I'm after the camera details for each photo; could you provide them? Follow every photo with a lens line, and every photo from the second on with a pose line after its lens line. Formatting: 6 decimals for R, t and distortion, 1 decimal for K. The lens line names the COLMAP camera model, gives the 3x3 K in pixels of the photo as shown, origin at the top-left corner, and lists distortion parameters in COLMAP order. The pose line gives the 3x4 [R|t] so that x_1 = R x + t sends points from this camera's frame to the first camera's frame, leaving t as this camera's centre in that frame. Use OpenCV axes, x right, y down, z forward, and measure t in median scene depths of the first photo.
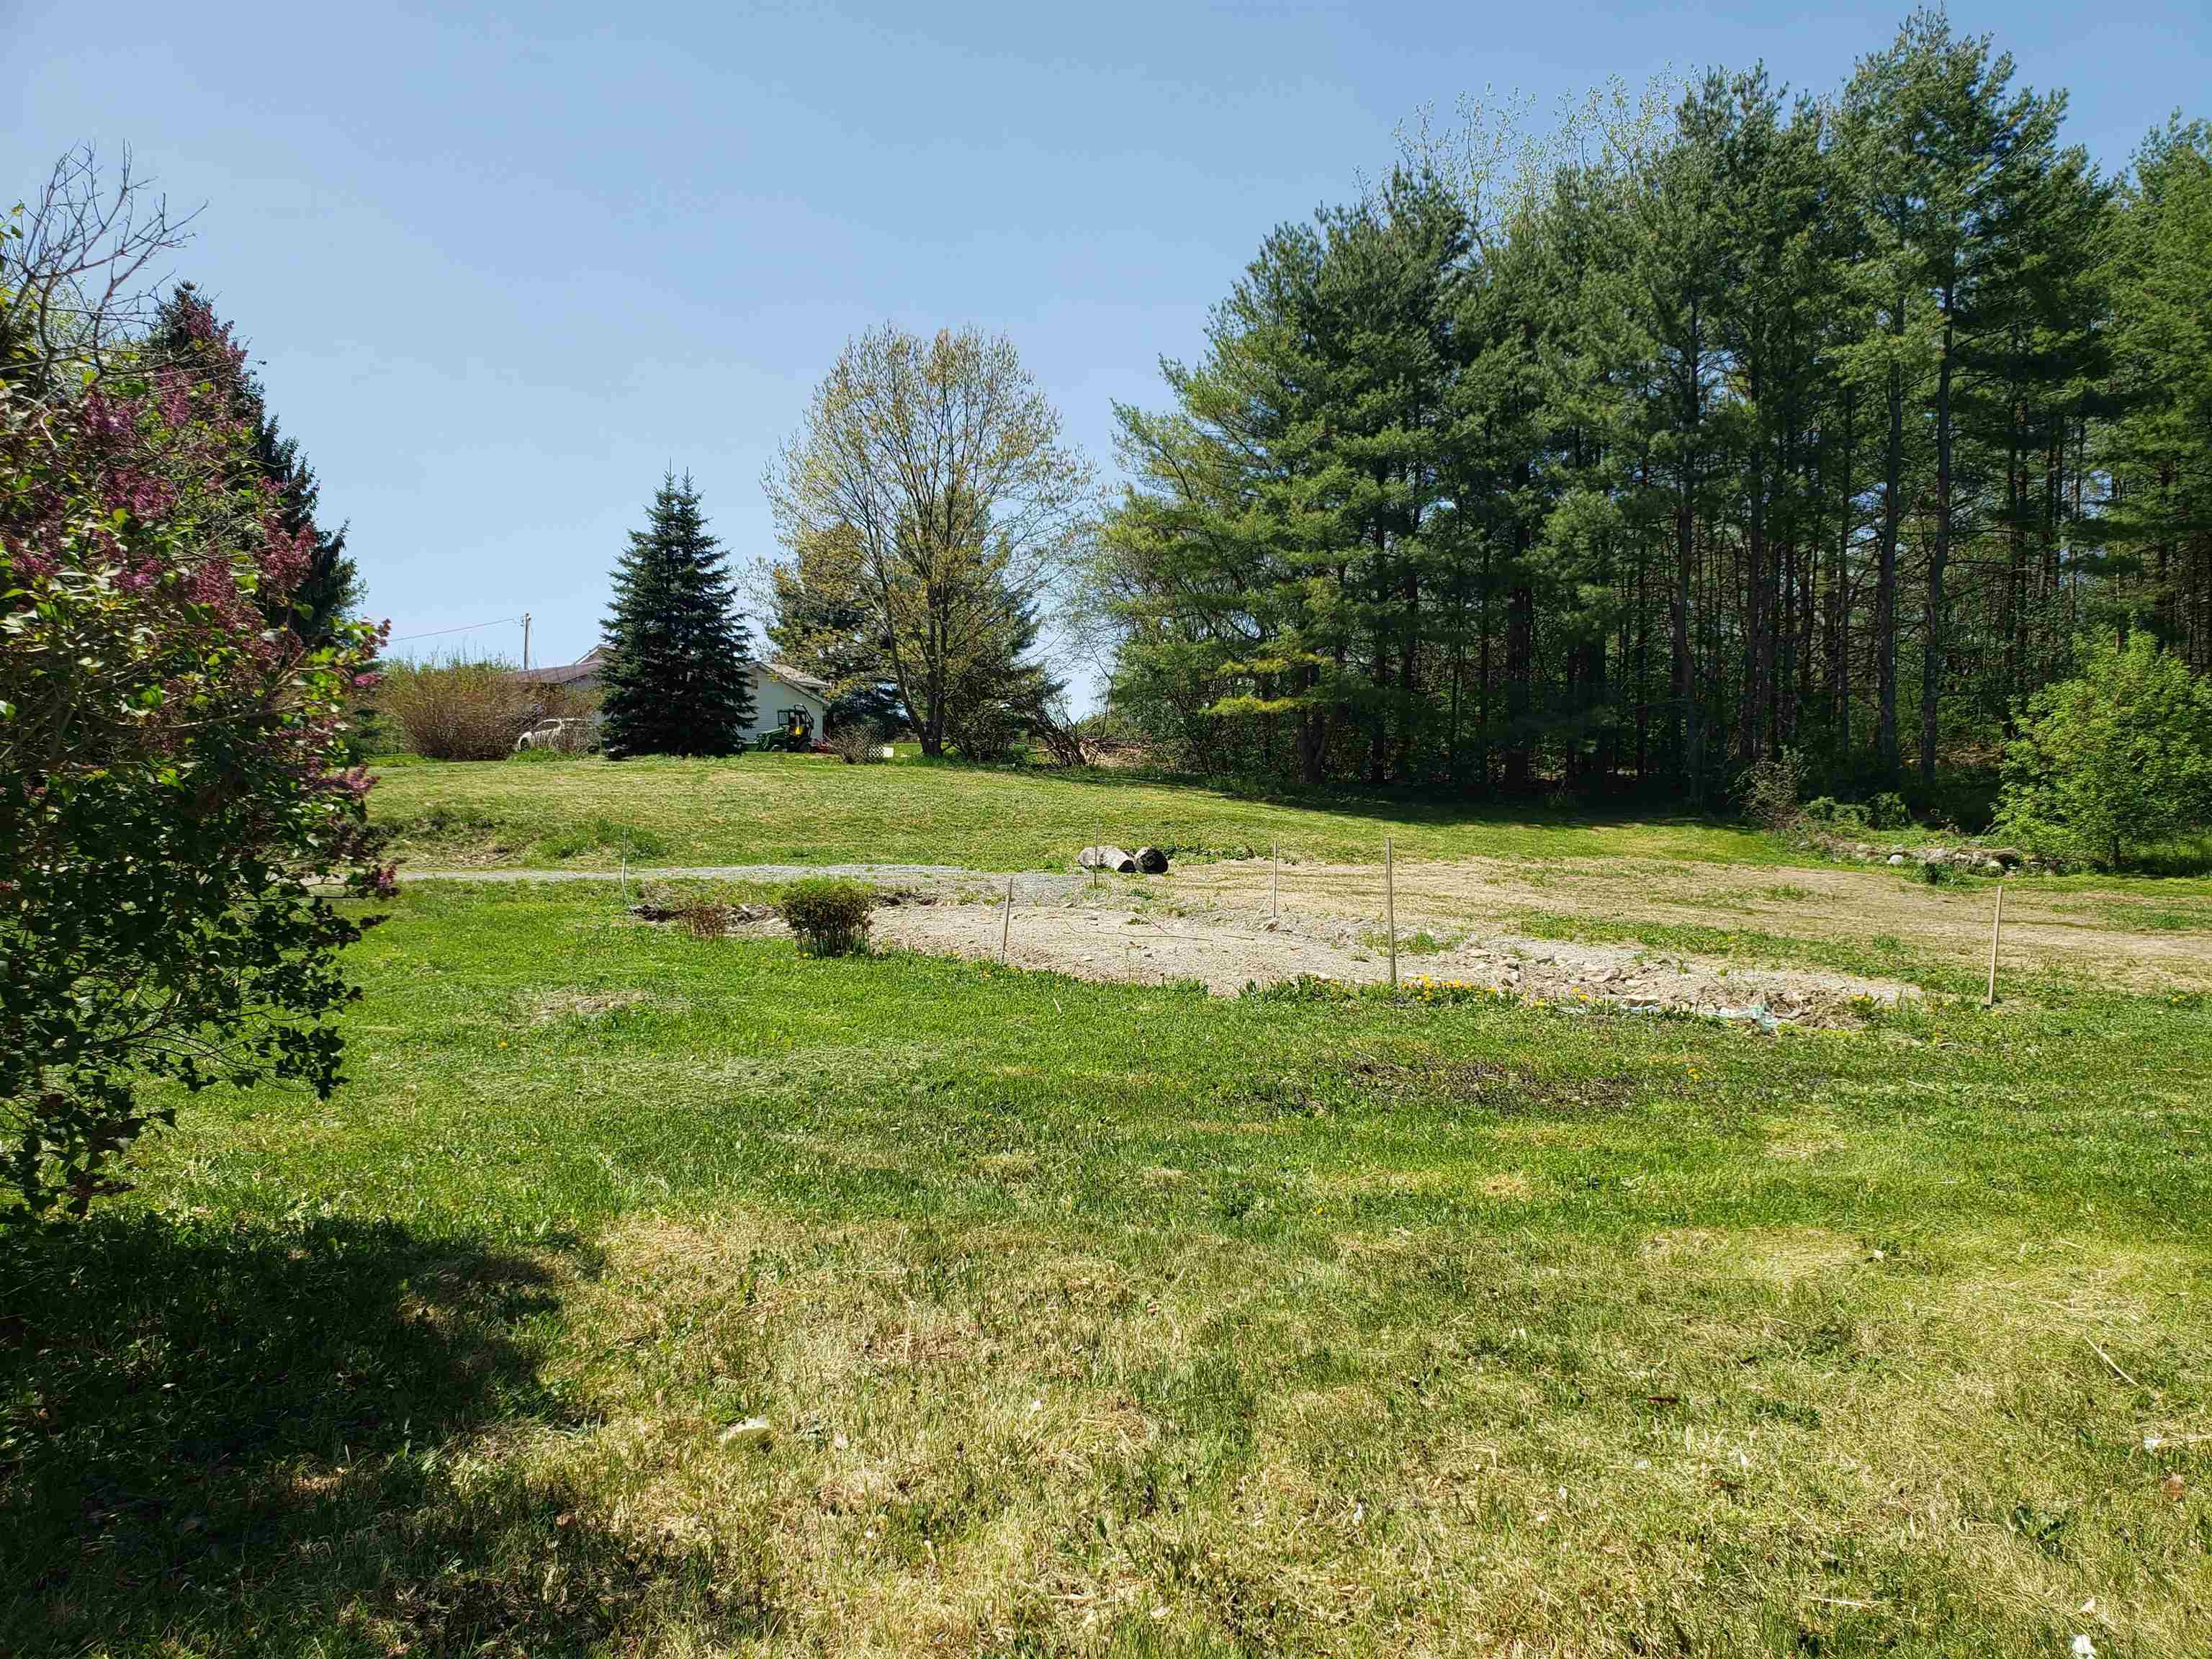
lens RADIAL K [[1719.9, 0, 1108.3], [0, 1719.9, 840.0], [0, 0, 1]] dist [0.036714, -0.012969]
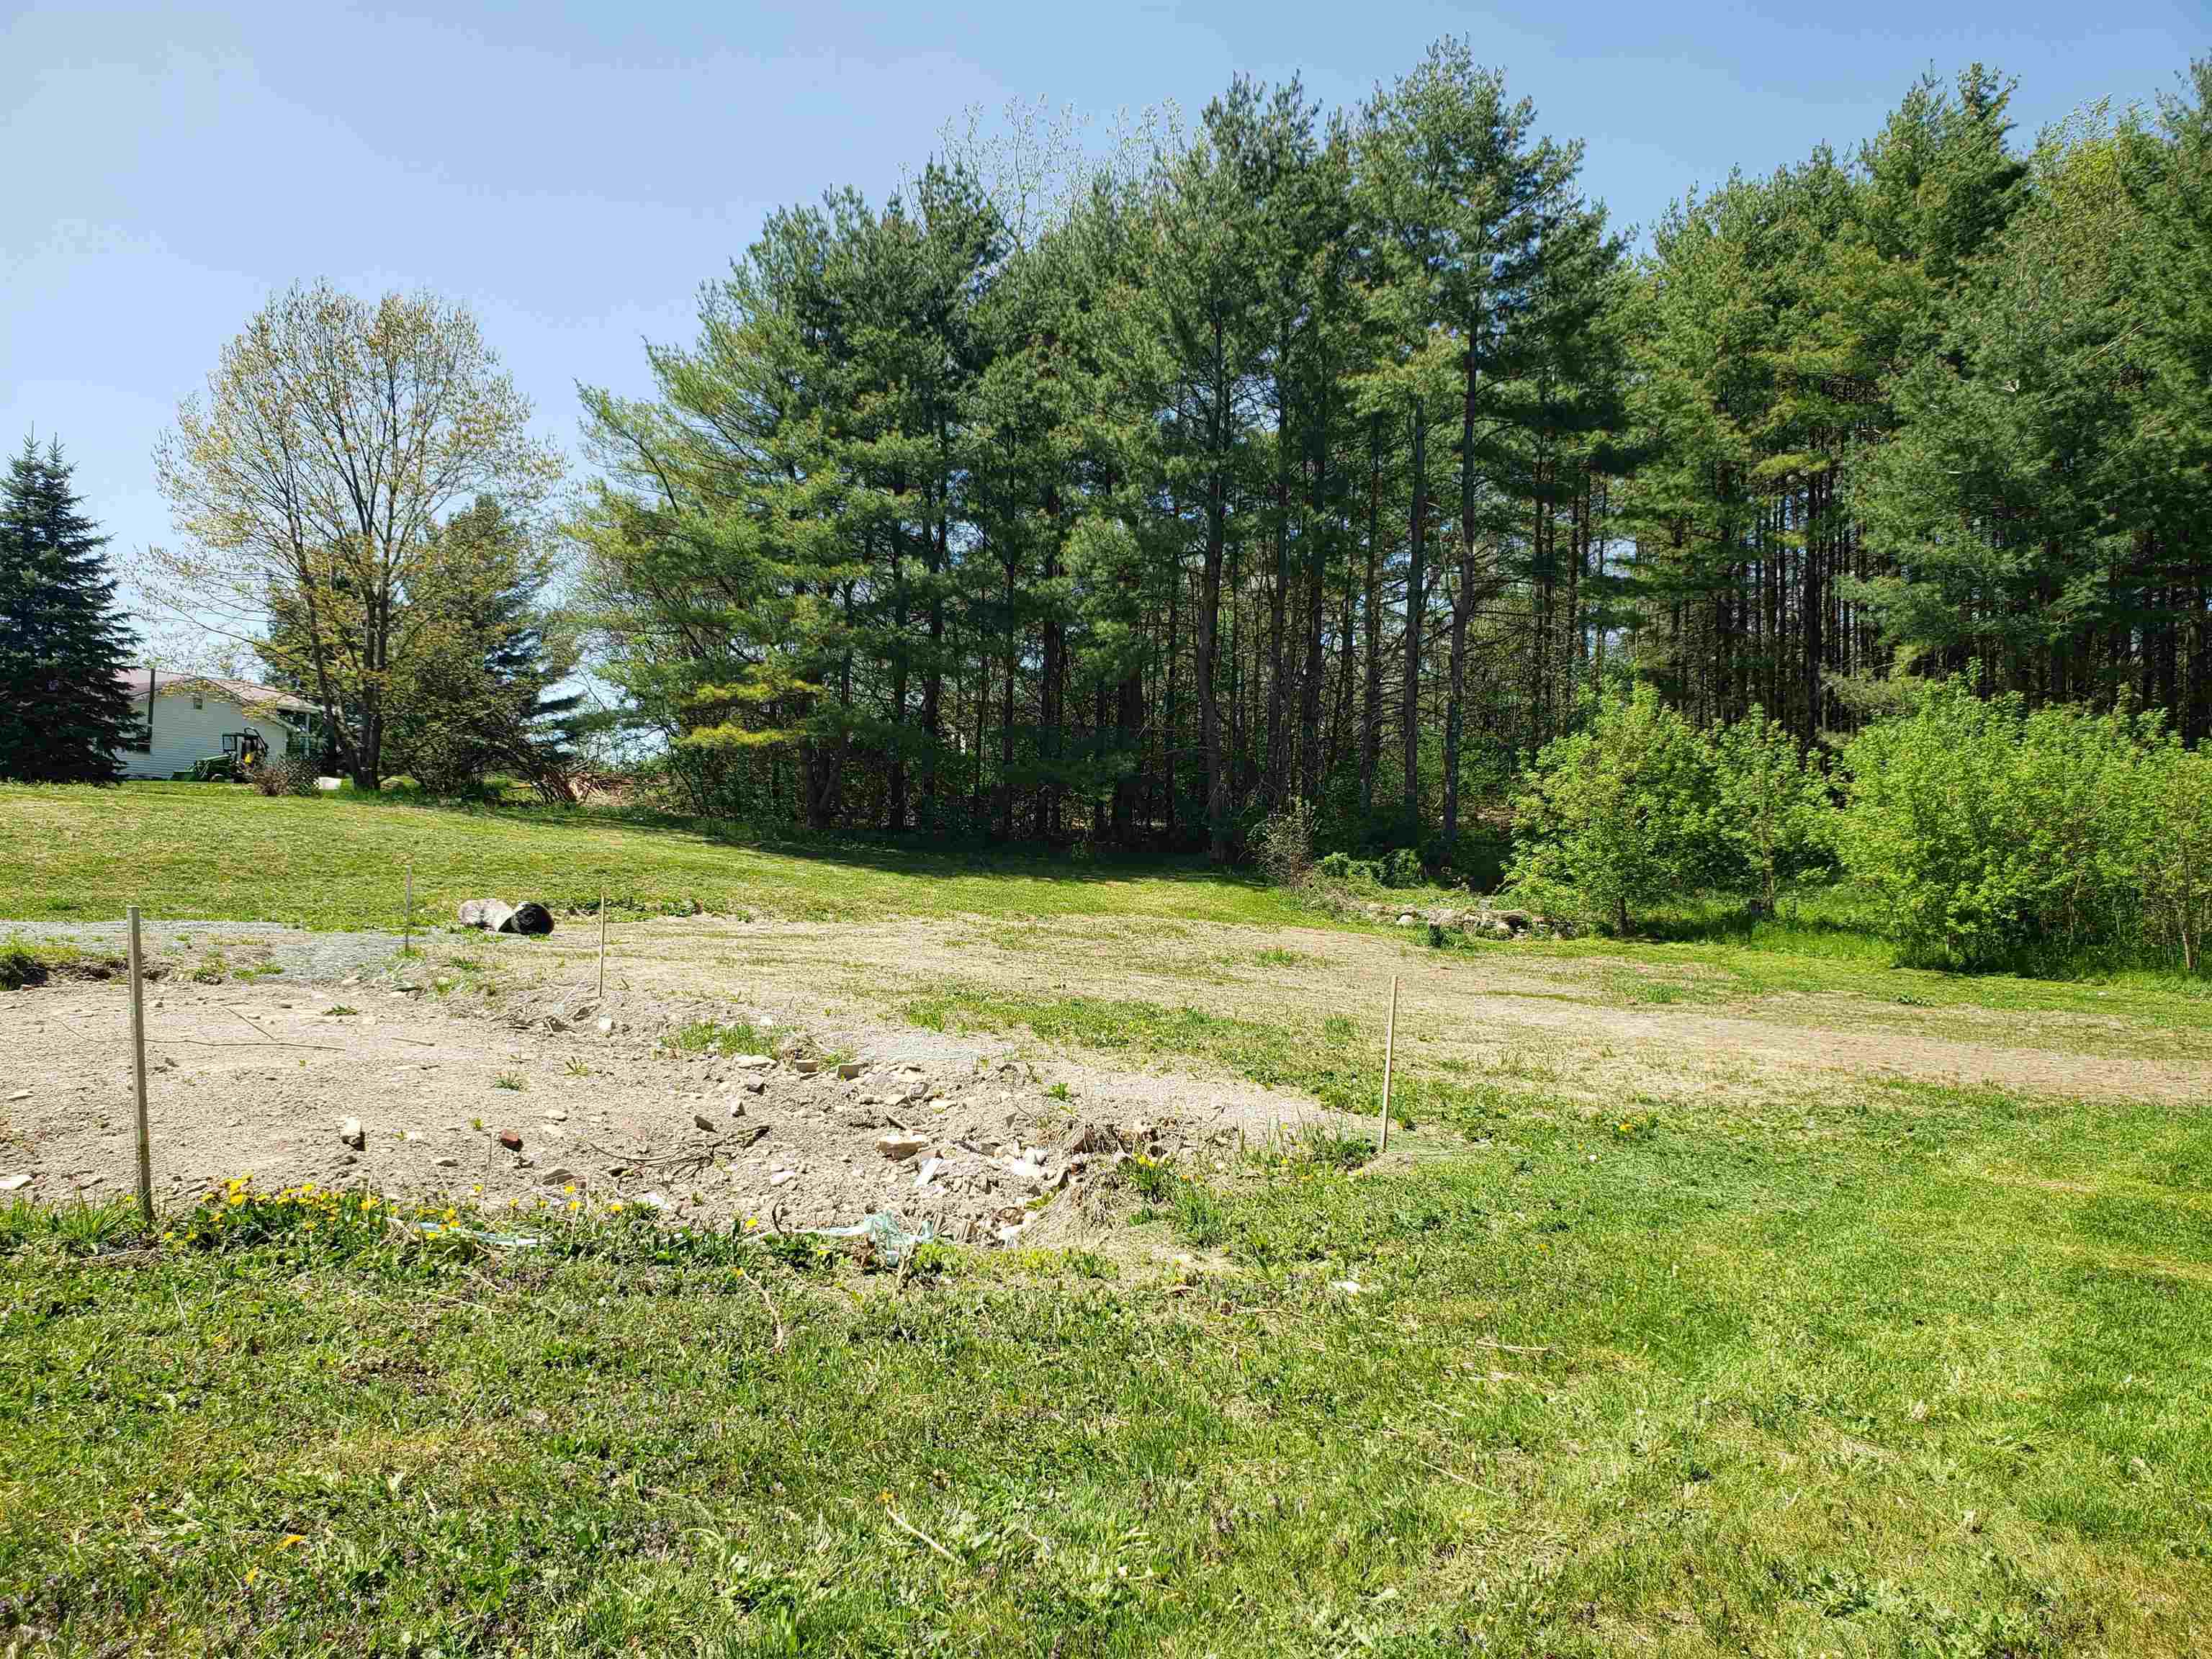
lens RADIAL K [[1657.6, 0, 1105.2], [0, 1657.6, 821.6], [0, 0, 1]] dist [0.164211, -0.299130]
pose [[0.979370, 0.018505, 0.201224, 0.099216], [-0.010409, 0.999096, -0.041217, -0.002756], [-0.201805, 0.038272, 0.978678, 0.131857]]
